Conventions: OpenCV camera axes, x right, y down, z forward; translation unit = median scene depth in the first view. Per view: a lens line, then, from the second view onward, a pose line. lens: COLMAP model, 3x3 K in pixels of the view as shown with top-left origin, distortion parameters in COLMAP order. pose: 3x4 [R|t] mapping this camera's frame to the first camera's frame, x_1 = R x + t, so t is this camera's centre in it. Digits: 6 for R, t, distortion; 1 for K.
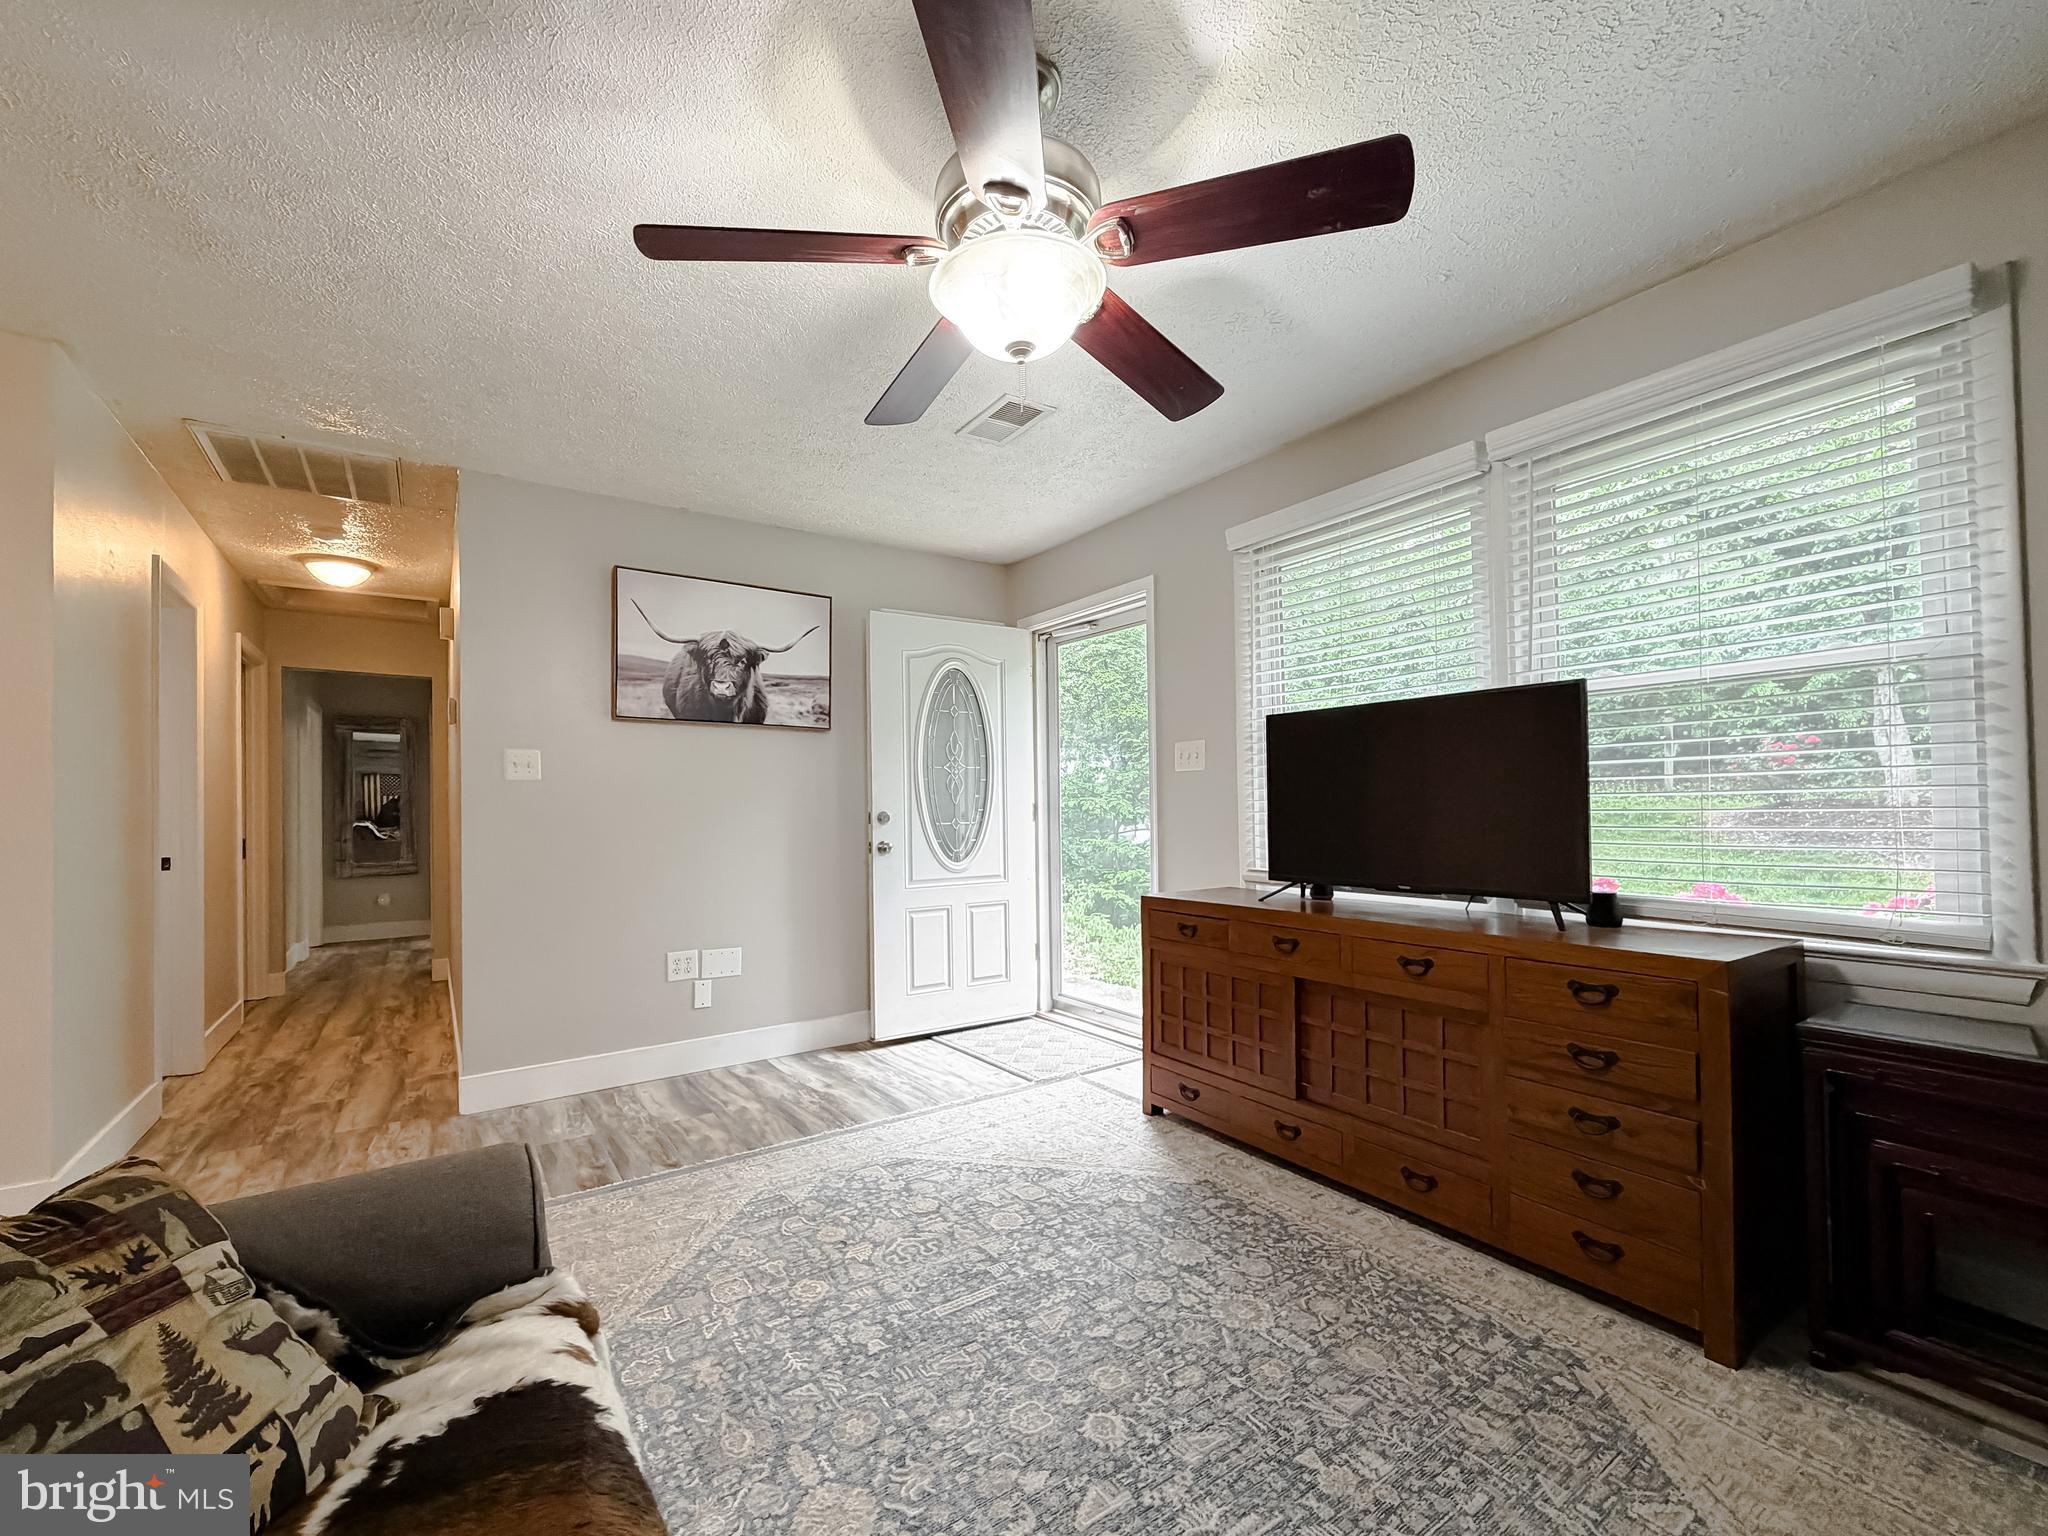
lens RADIAL K [[846.0, 0, 1017.2], [0, 846.0, 798.6], [0, 0, 1]] dist [0.001161, -0.000073]
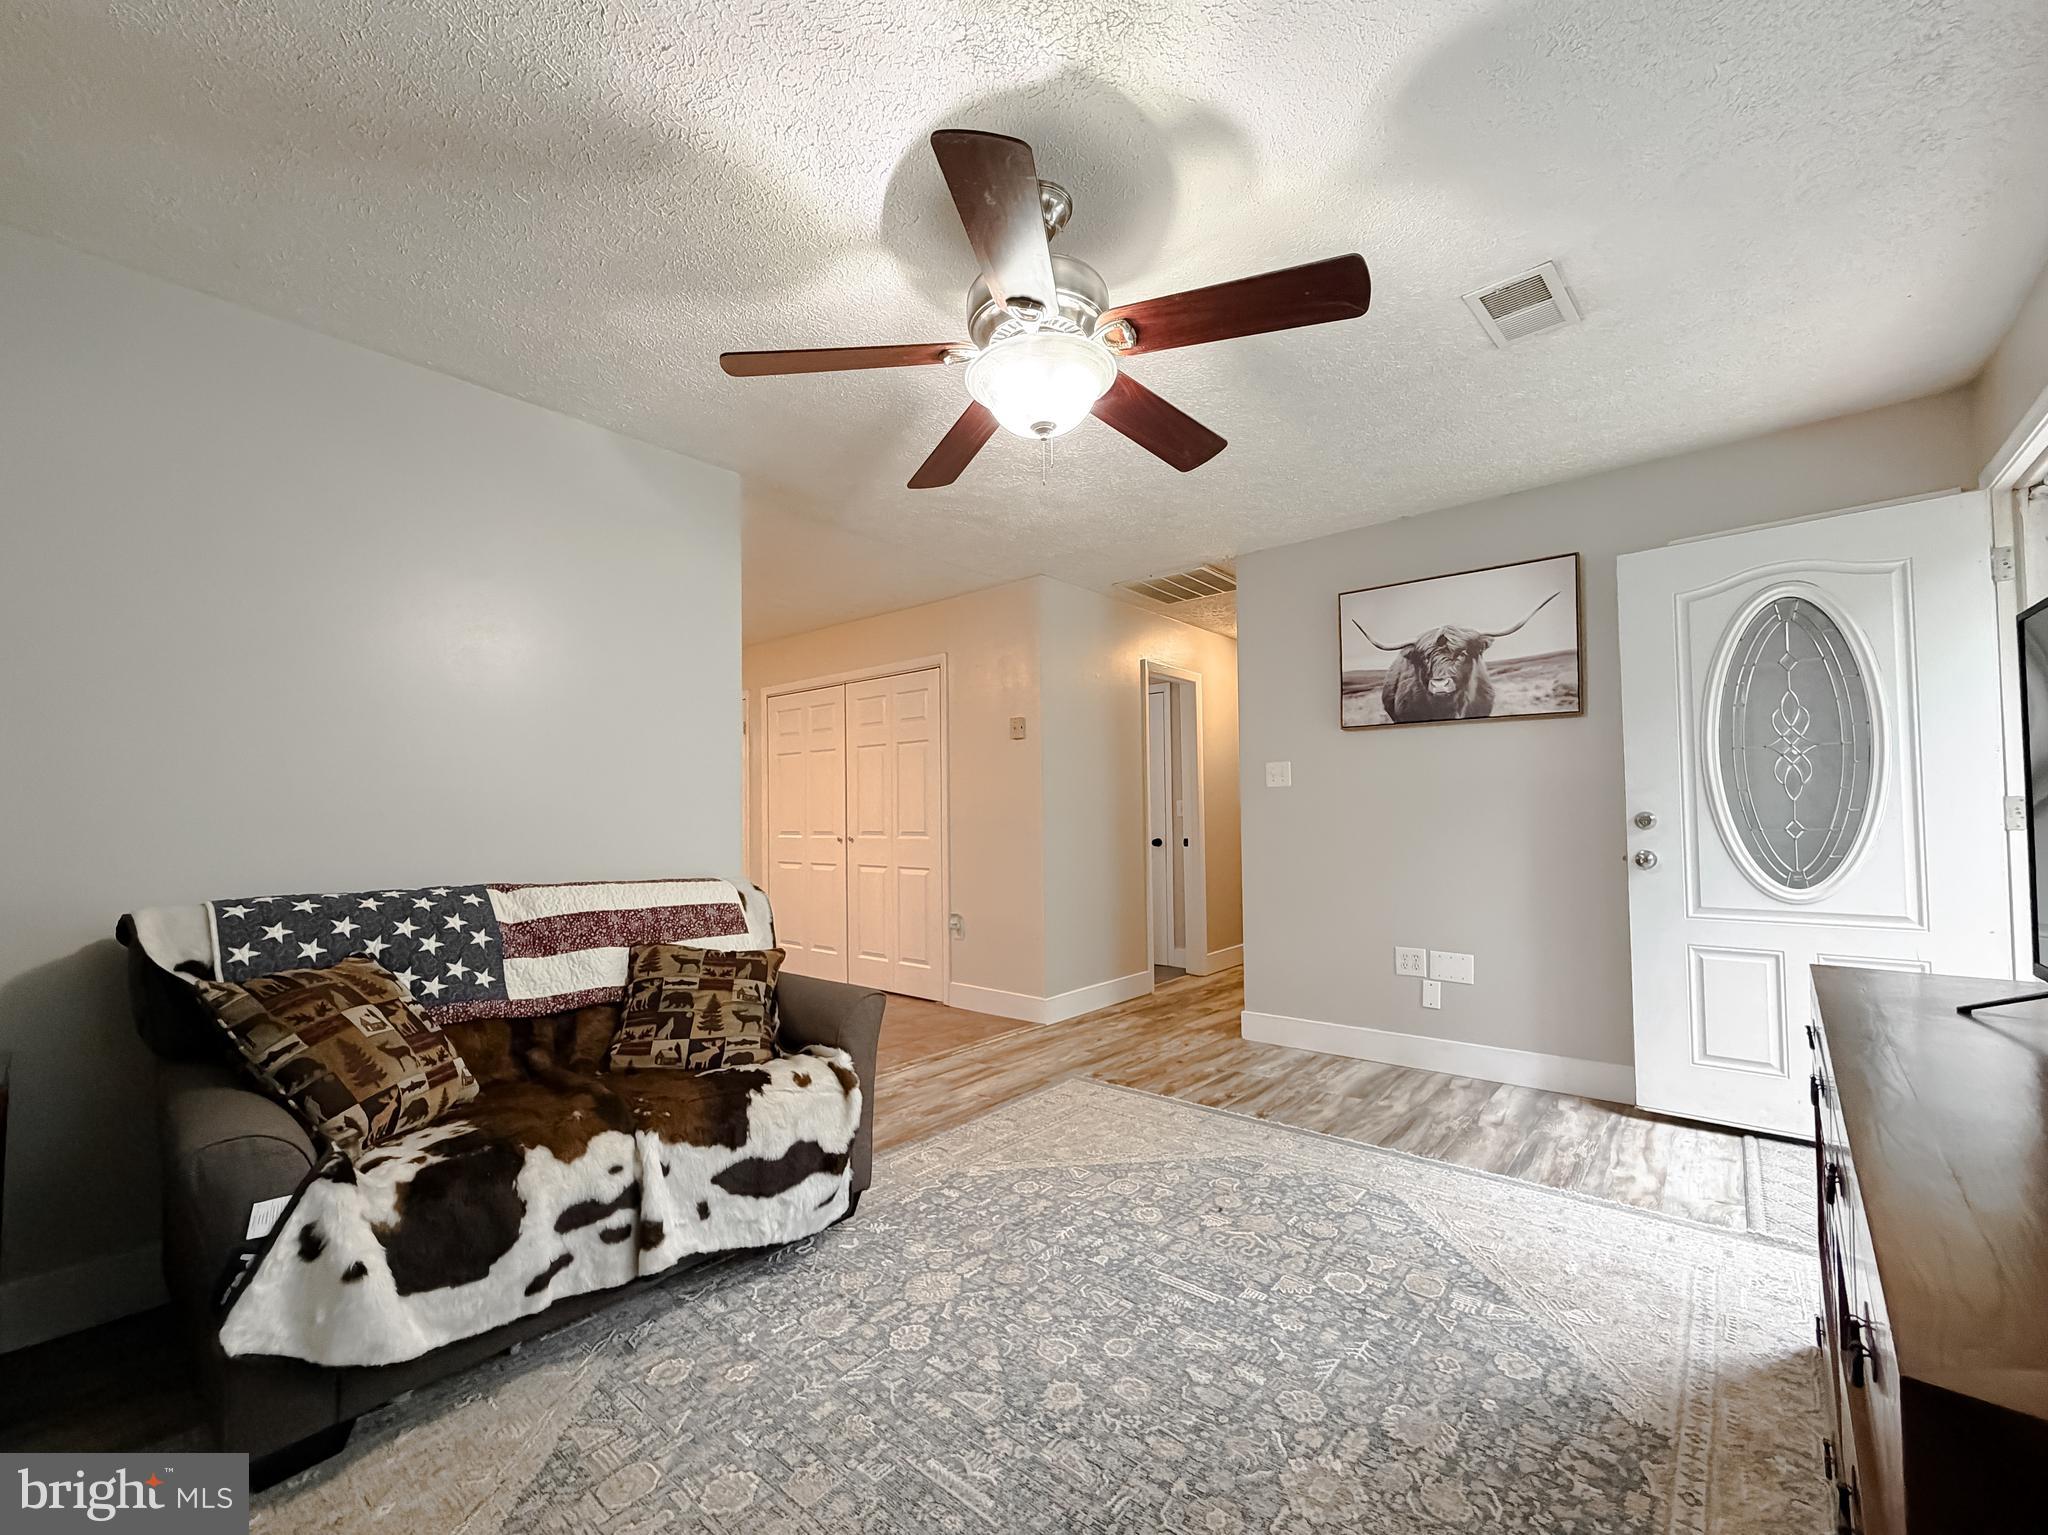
lens RADIAL K [[839.2, 0, 1019.6], [0, 839.2, 792.9], [0, 0, 1]] dist [0.000193, 0.000044]
pose [[0.257186, -0.016662, -0.966218, 0.591214], [0.023623, 0.999661, -0.010951, -0.009570], [0.966073, -0.020009, 0.257493, 0.353633]]
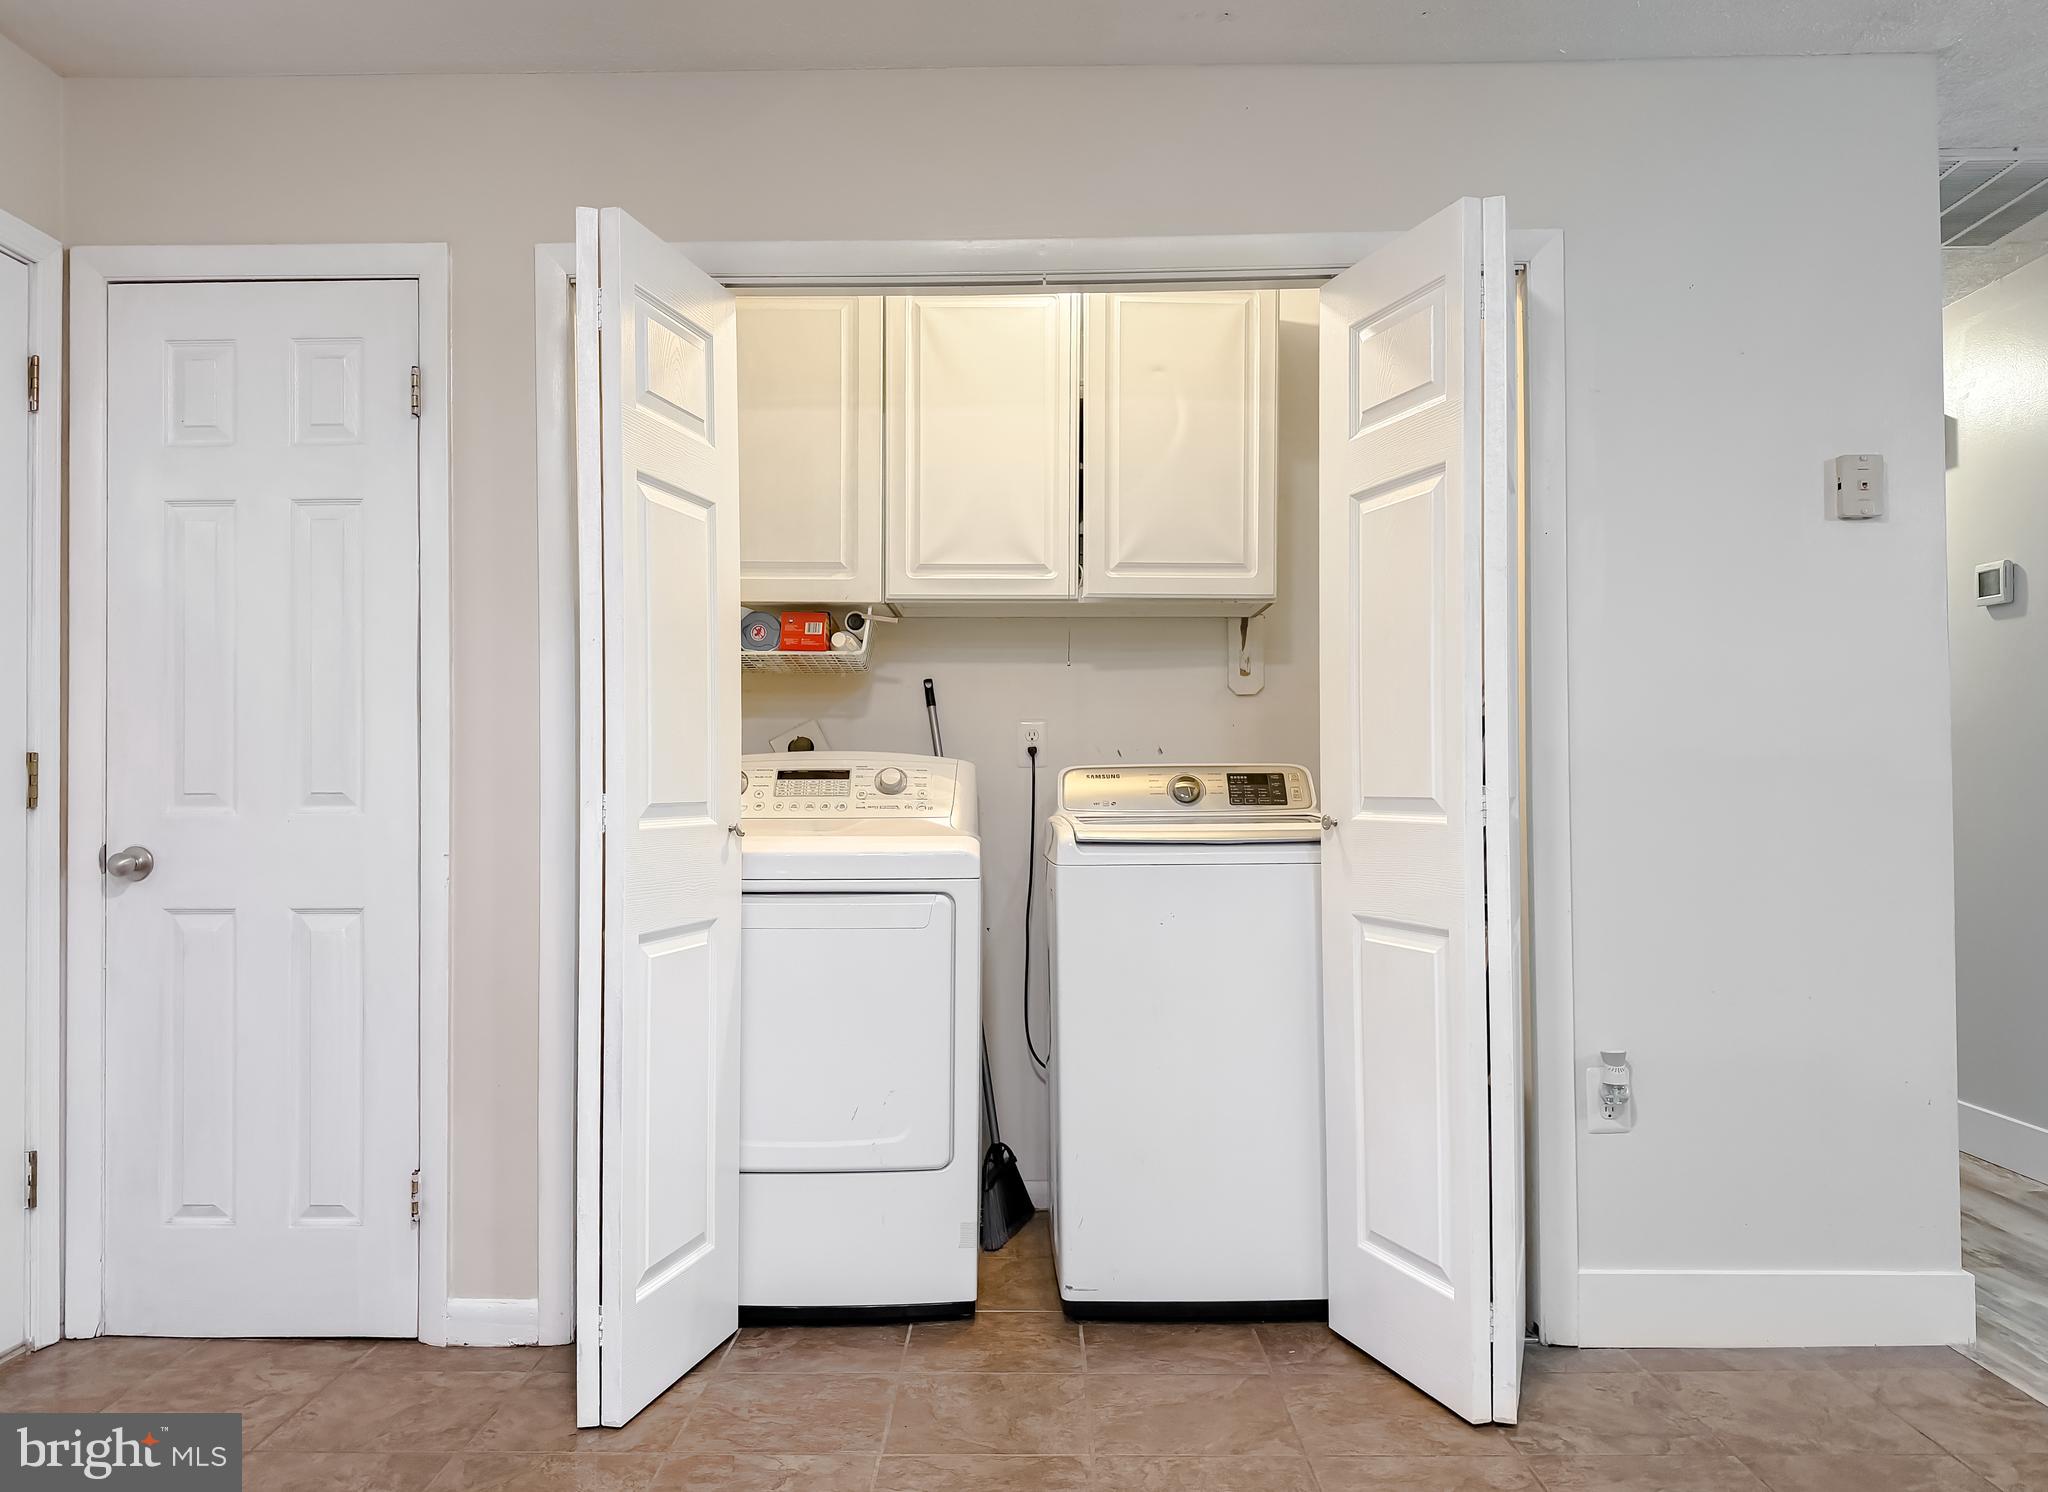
lens RADIAL K [[1597.6, 0, 1095.2], [0, 1597.6, 690.9], [0, 0, 1]] dist [0.008412, 0.003129]
pose [[0.807874, -0.003680, -0.589343, -0.746552], [0.006234, 0.999978, 0.002301, -0.023790], [0.589322, -0.005532, 0.807880, -0.364730]]
